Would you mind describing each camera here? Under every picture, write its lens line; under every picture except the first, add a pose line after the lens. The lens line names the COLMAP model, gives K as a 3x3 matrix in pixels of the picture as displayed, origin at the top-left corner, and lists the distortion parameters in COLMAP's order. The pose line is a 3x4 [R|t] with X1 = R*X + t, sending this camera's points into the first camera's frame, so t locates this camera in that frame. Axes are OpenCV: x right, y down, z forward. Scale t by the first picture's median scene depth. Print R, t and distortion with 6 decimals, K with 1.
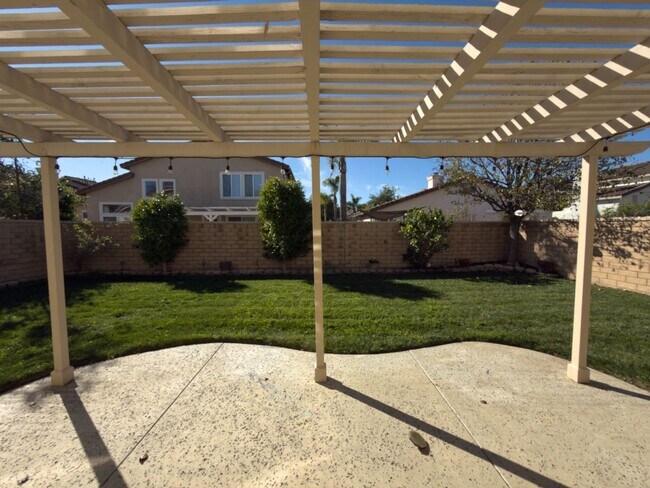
lens RADIAL K [[256.4, 0, 322.1], [0, 256.4, 241.2], [0, 0, 1]] dist [0.000596, 0.000243]
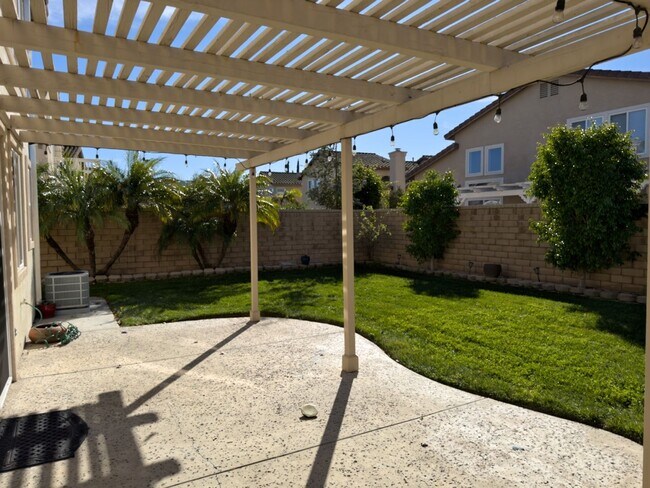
lens RADIAL K [[440.8, 0, 324.0], [0, 440.8, 246.4], [0, 0, 1]] dist [-0.000106, -0.004371]
pose [[0.487374, 0.049766, -0.871774, 0.425937], [-0.034918, 0.998687, 0.037489, 0.005414], [0.872495, 0.012170, 0.488471, 0.034010]]
